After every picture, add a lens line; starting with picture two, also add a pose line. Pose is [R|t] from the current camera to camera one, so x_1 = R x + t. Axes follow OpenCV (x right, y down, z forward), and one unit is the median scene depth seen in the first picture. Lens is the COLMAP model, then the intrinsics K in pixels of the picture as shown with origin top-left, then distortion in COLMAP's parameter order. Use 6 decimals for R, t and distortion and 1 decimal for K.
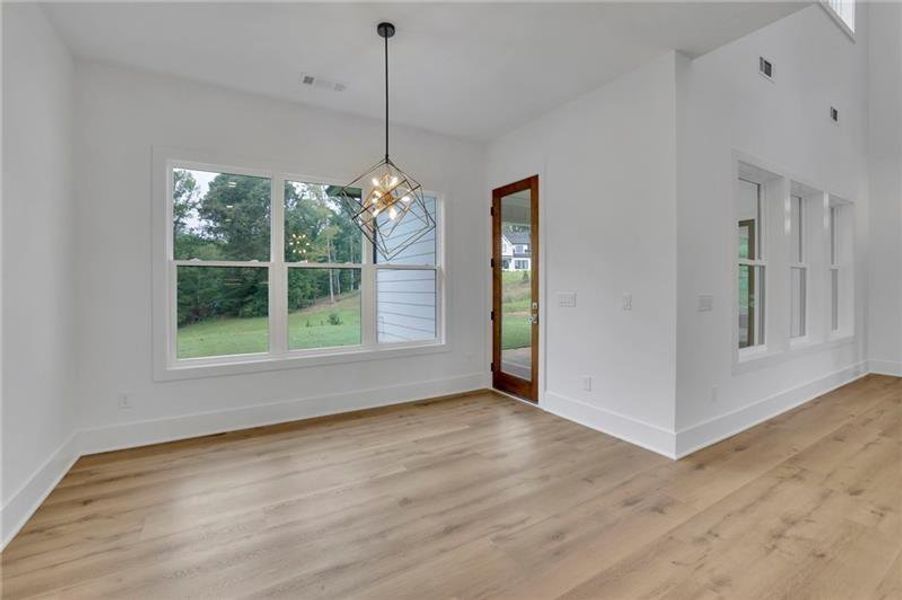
lens RADIAL K [[392.2, 0, 453.5], [0, 392.2, 284.6], [0, 0, 1]] dist [-0.022210, 0.005966]
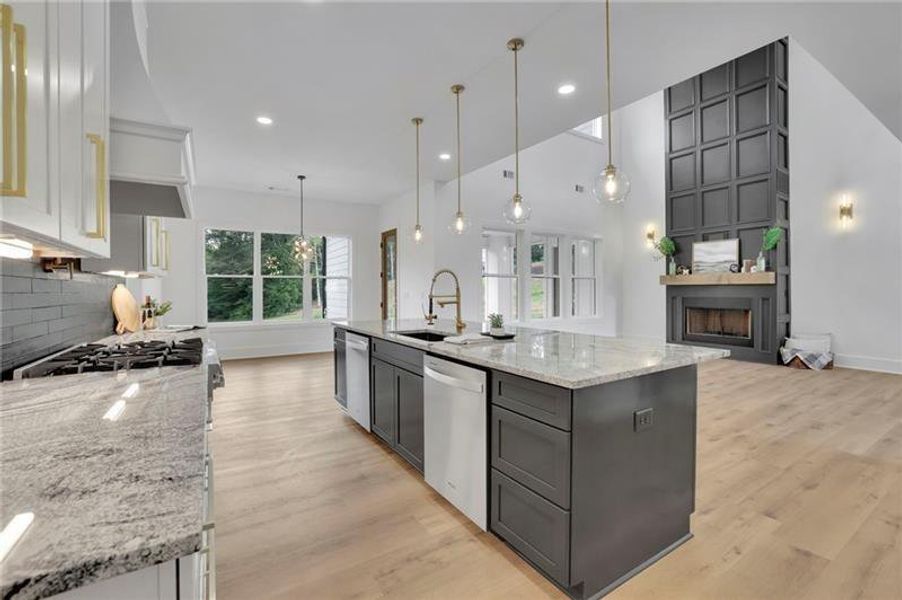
lens RADIAL K [[392.2, 0, 444.0], [0, 392.2, 293.0], [0, 0, 1]] dist [-0.022210, 0.005966]
pose [[0.999998, 0.001783, 0.001289, 0.718799], [-0.001794, 0.999960, 0.008761, 0.017945], [-0.001274, -0.008763, 0.999961, -1.430857]]
